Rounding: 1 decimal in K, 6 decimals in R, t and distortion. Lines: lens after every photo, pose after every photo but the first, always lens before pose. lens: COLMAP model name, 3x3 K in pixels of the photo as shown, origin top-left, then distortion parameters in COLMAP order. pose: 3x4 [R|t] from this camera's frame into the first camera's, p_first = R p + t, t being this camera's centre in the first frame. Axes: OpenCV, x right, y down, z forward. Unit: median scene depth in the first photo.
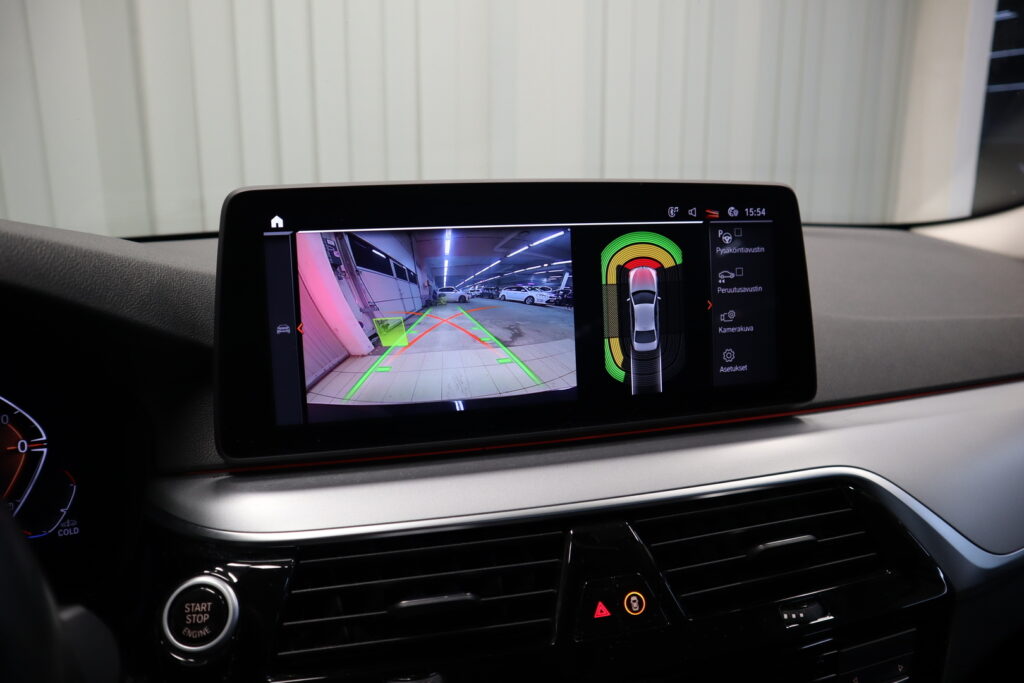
lens RADIAL K [[707.5, 0, 512.0], [0, 707.5, 341.5], [0, 0, 1]] dist [-0.117449, 0.062998]
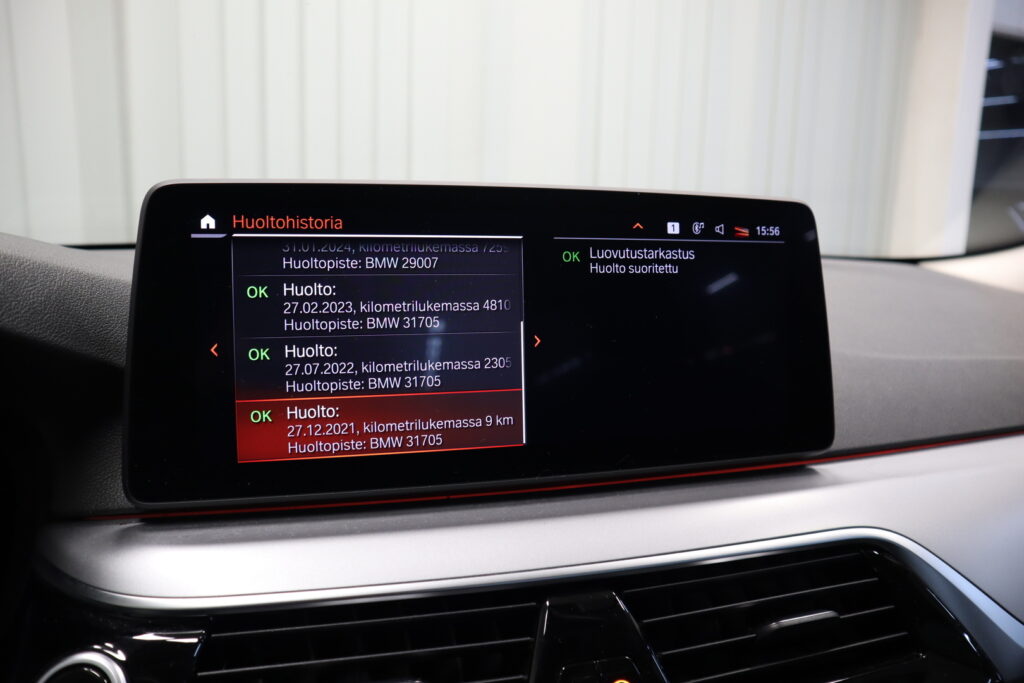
lens RADIAL K [[707.5, 0, 512.0], [0, 707.5, 341.5], [0, 0, 1]] dist [-0.117449, 0.062998]
pose [[0.999507, 0.027281, 0.015546, 0.021687], [-0.026551, 0.998619, -0.045333, 0.000922], [-0.016761, 0.044898, 0.998851, 0.164024]]
